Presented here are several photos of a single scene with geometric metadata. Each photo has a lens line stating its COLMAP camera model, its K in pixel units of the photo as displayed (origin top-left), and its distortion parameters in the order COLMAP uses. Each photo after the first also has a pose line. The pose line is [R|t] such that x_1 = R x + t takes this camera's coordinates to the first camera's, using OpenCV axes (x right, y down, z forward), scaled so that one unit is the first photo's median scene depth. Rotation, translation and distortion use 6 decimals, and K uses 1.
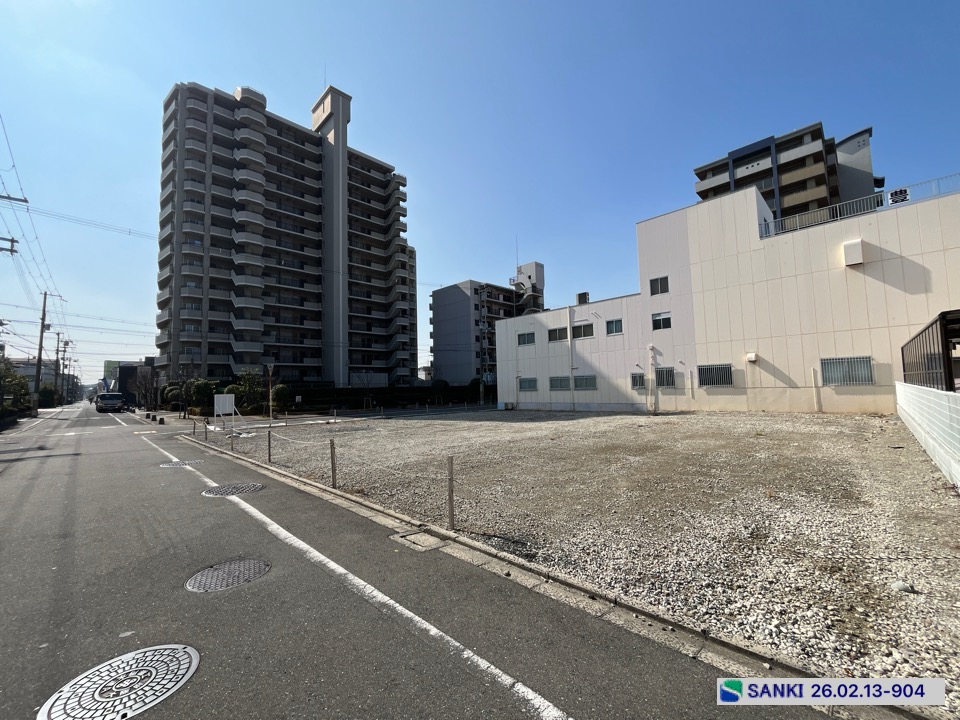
lens RADIAL K [[389.3, 0, 477.1], [0, 389.3, 360.7], [0, 0, 1]] dist [-0.003237, 0.000130]
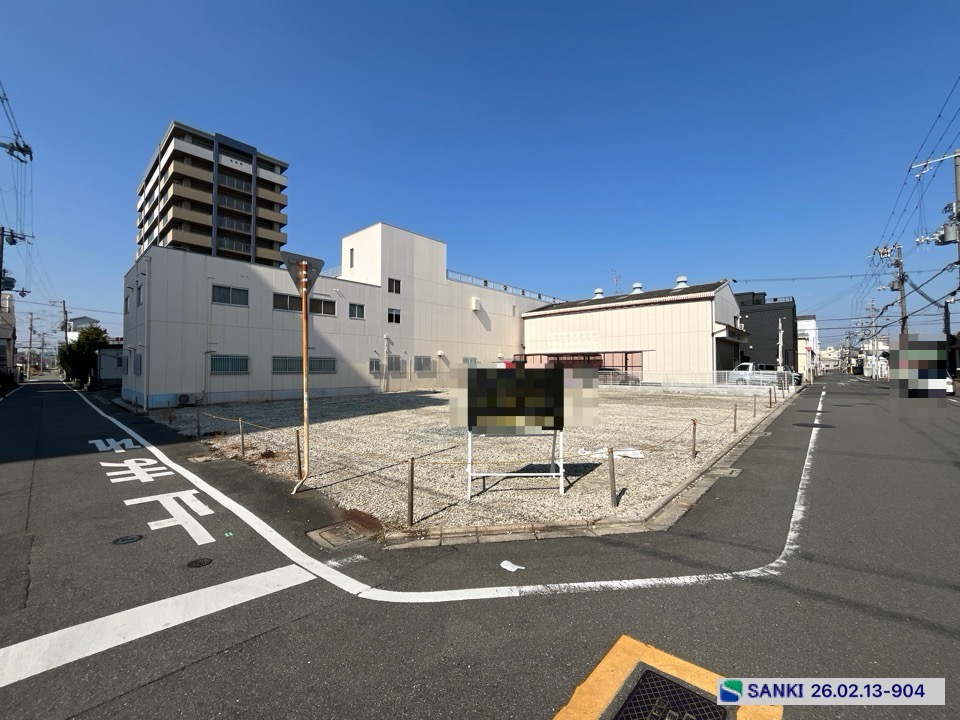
lens RADIAL K [[389.3, 0, 478.0], [0, 389.3, 361.1], [0, 0, 1]] dist [-0.003237, 0.000130]
pose [[-0.053539, 0.046204, 0.997496, -0.586497], [-0.067524, 0.996475, -0.049781, 0.062867], [-0.996280, -0.070020, -0.050231, 0.649614]]
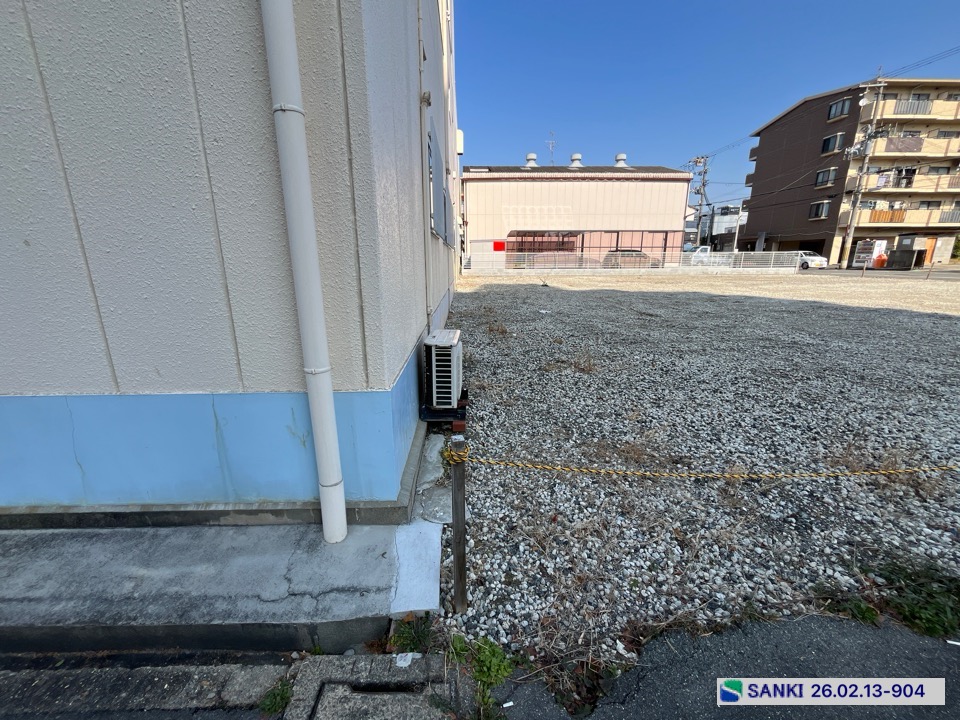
lens RADIAL K [[389.3, 0, 477.3], [0, 389.3, 360.0], [0, 0, 1]] dist [-0.003237, 0.000130]
pose [[-0.728638, -0.139252, 0.670593, 0.006330], [-0.022504, 0.983452, 0.179767, 0.104545], [-0.684529, 0.115894, -0.719714, 1.170378]]
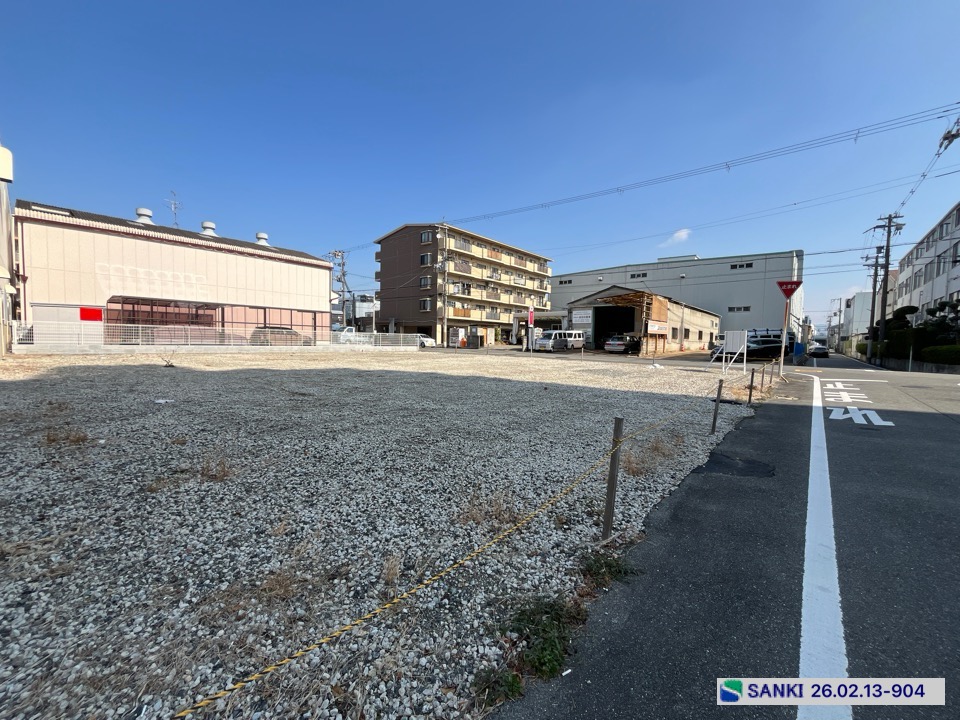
lens RADIAL K [[389.3, 0, 476.8], [0, 389.3, 360.0], [0, 0, 1]] dist [-0.003237, 0.000130]
pose [[-0.997533, 0.009471, -0.069554, 0.006742], [0.010766, 0.999775, -0.018272, 0.102450], [0.069365, -0.018975, -0.997411, 1.155303]]
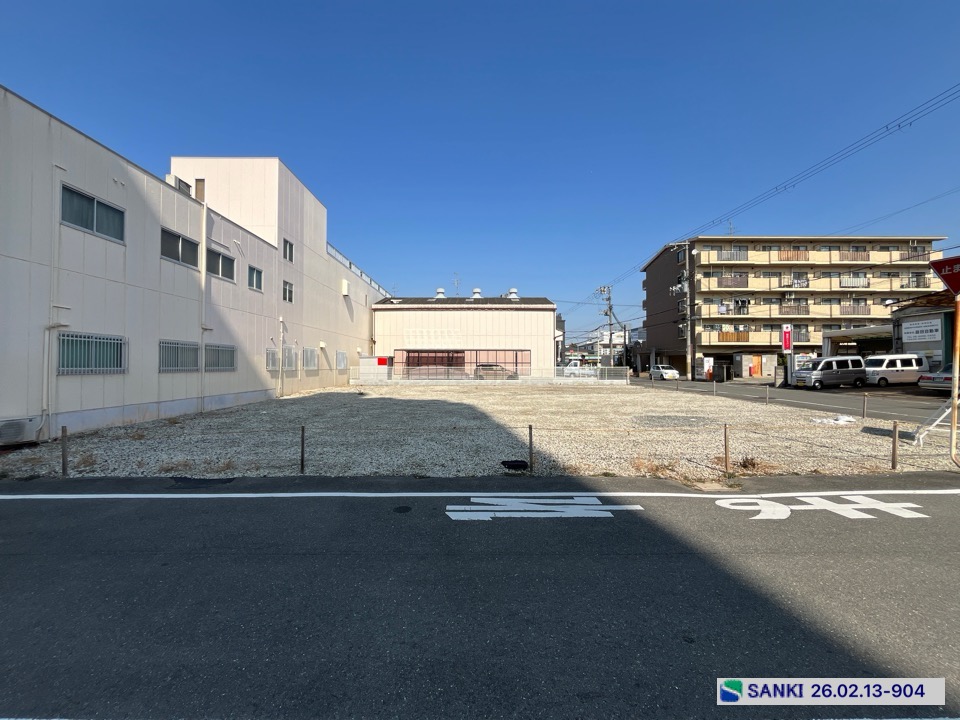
lens RADIAL K [[389.3, 0, 478.0], [0, 389.3, 361.4], [0, 0, 1]] dist [-0.003237, 0.000130]
pose [[-0.710008, 0.035070, 0.703320, -0.349796], [-0.030050, 0.996340, -0.080017, 0.088381], [-0.703552, -0.077948, -0.706356, 1.062482]]
